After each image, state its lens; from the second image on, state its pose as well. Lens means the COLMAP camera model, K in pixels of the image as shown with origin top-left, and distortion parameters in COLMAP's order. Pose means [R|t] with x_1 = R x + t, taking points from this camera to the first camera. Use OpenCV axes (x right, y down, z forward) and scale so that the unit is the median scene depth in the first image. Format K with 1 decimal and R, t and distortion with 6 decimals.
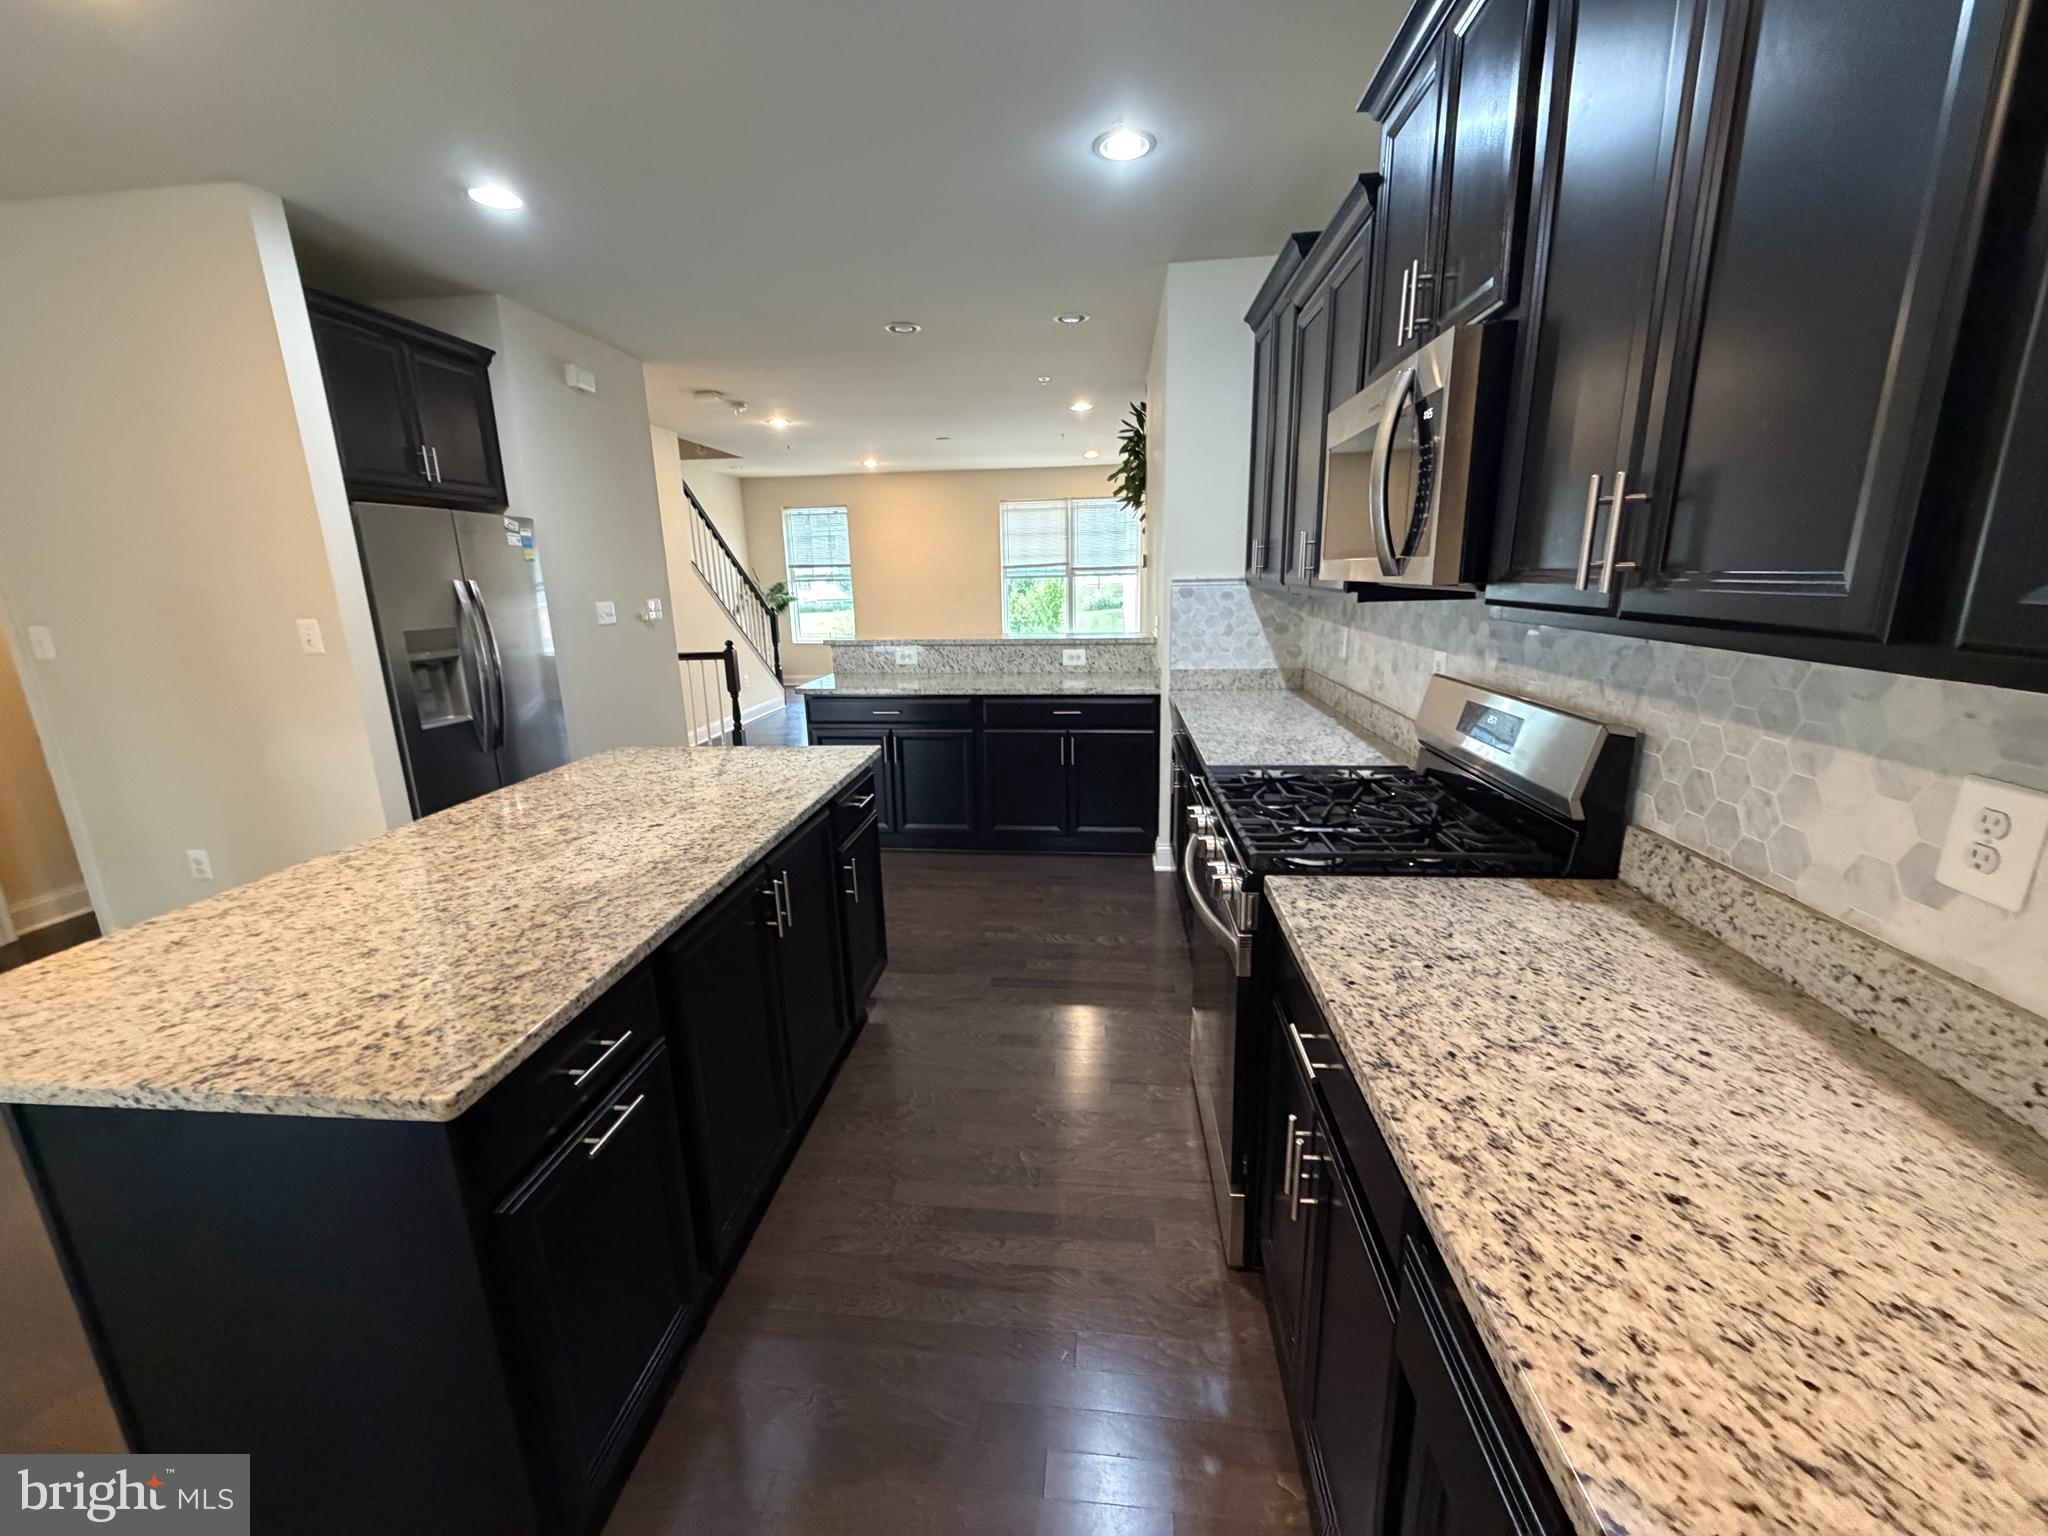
lens RADIAL K [[822.8, 0, 1024.0], [0, 822.8, 768.0], [0, 0, 1]] dist [0.000714, -0.000001]
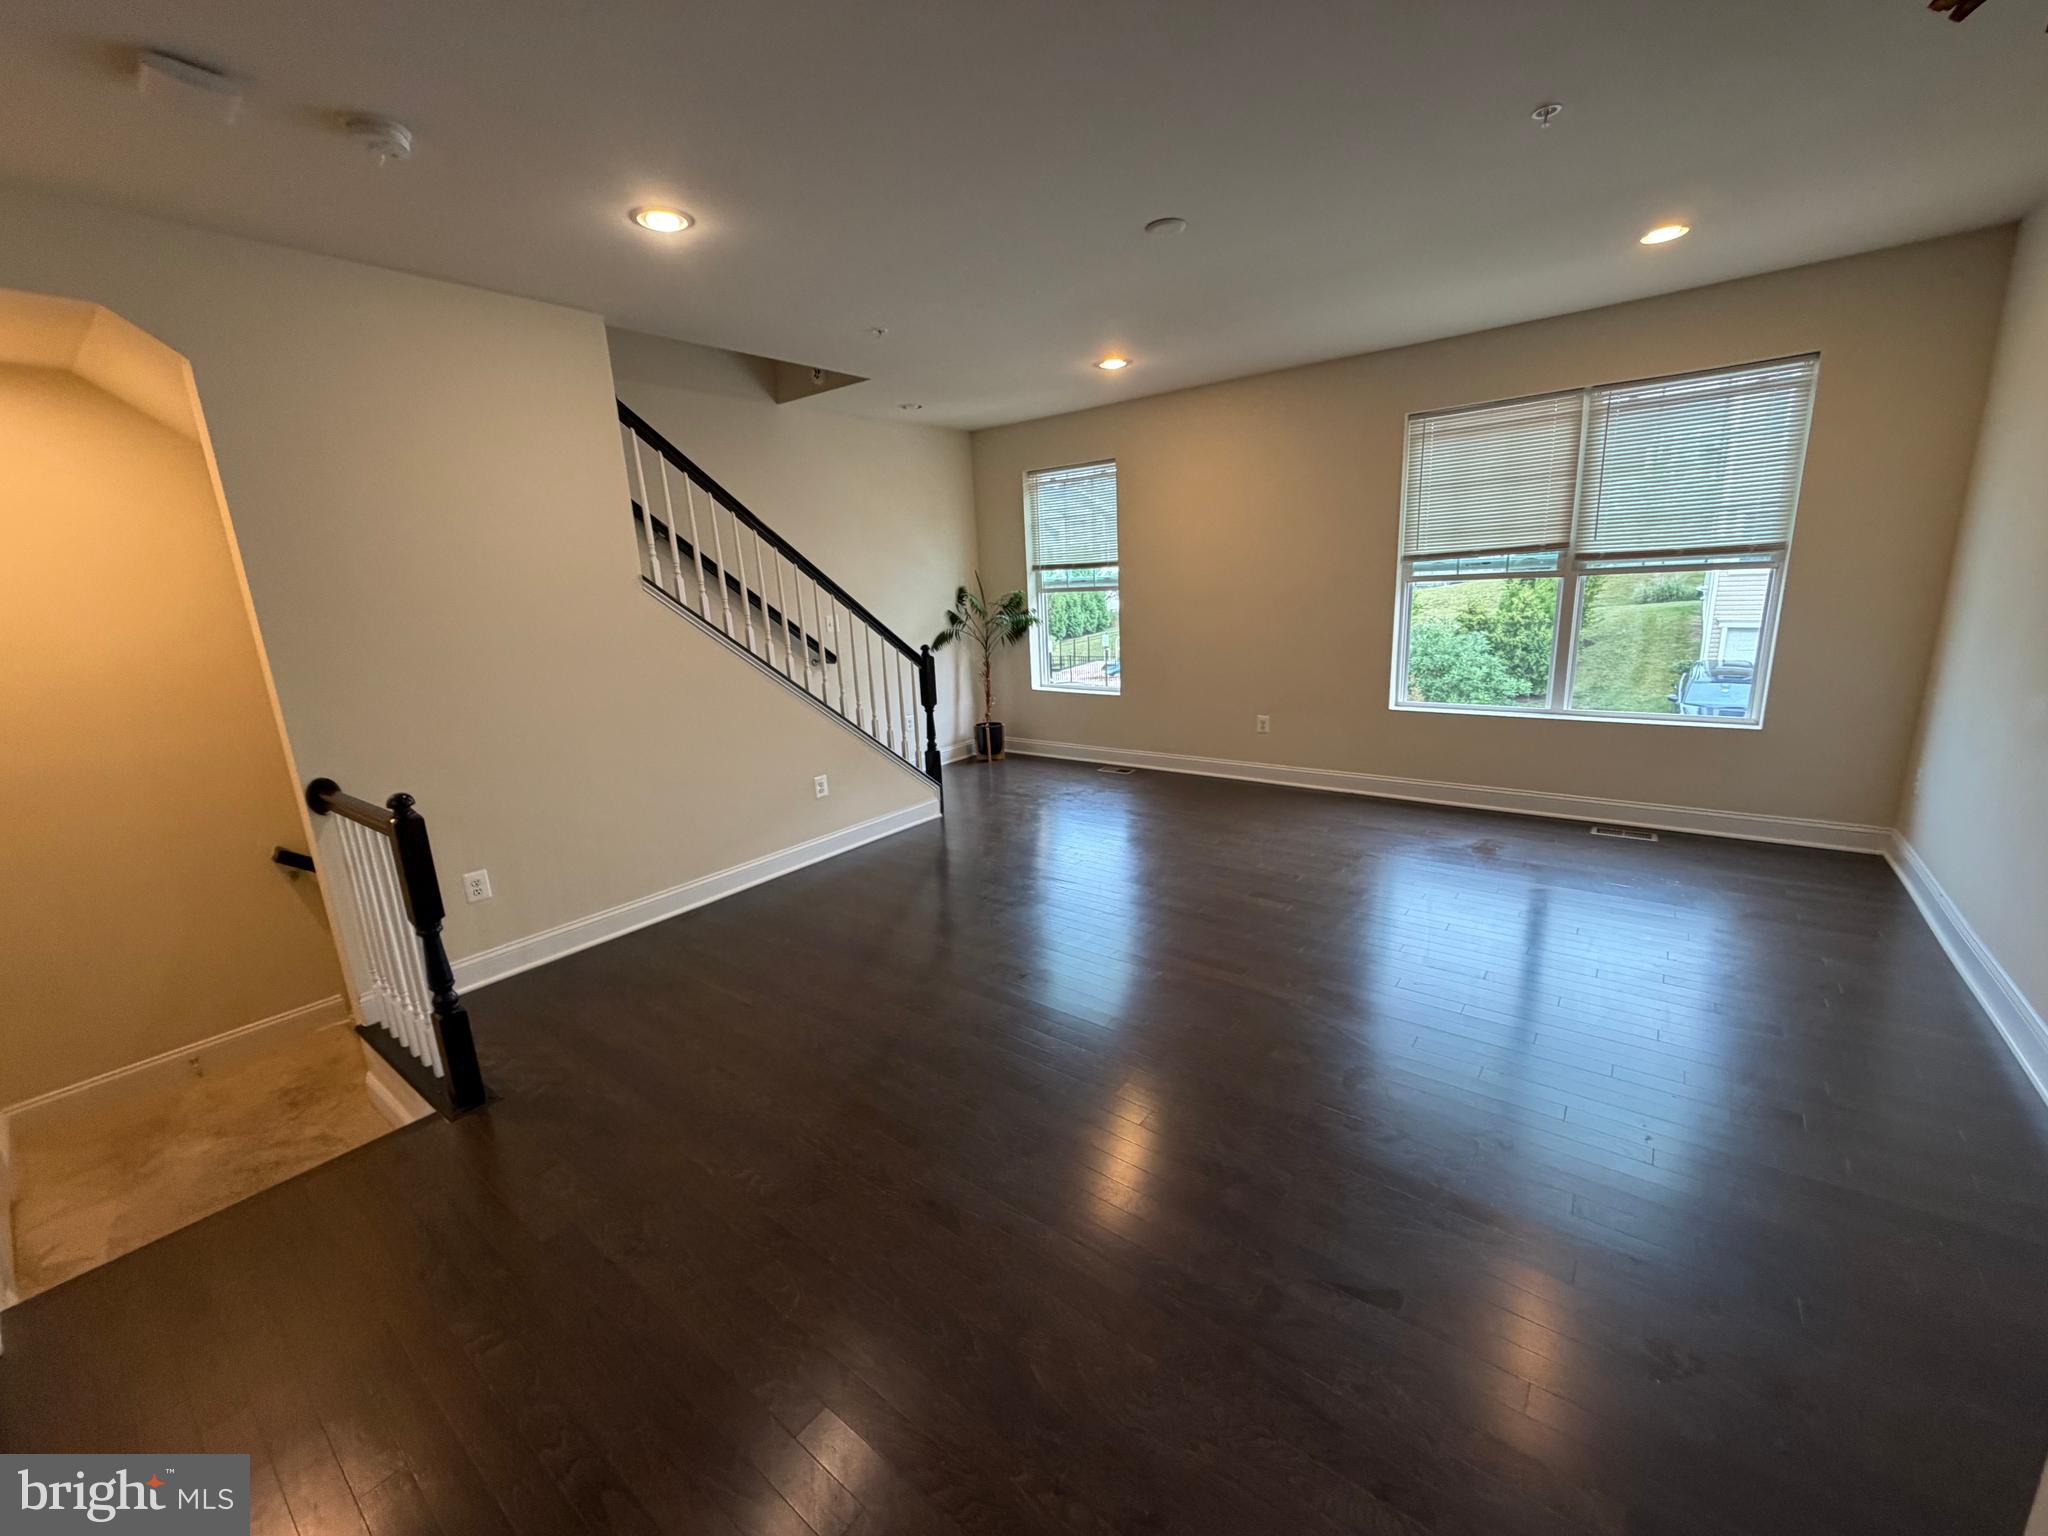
lens RADIAL K [[822.8, 0, 1024.0], [0, 822.8, 768.0], [0, 0, 1]] dist [0.000714, -0.000001]
pose [[0.847386, 0.097043, -0.522034, 0.049167], [-0.091217, 0.995146, 0.036925, -0.121292], [0.523084, 0.016328, 0.852125, 0.483876]]
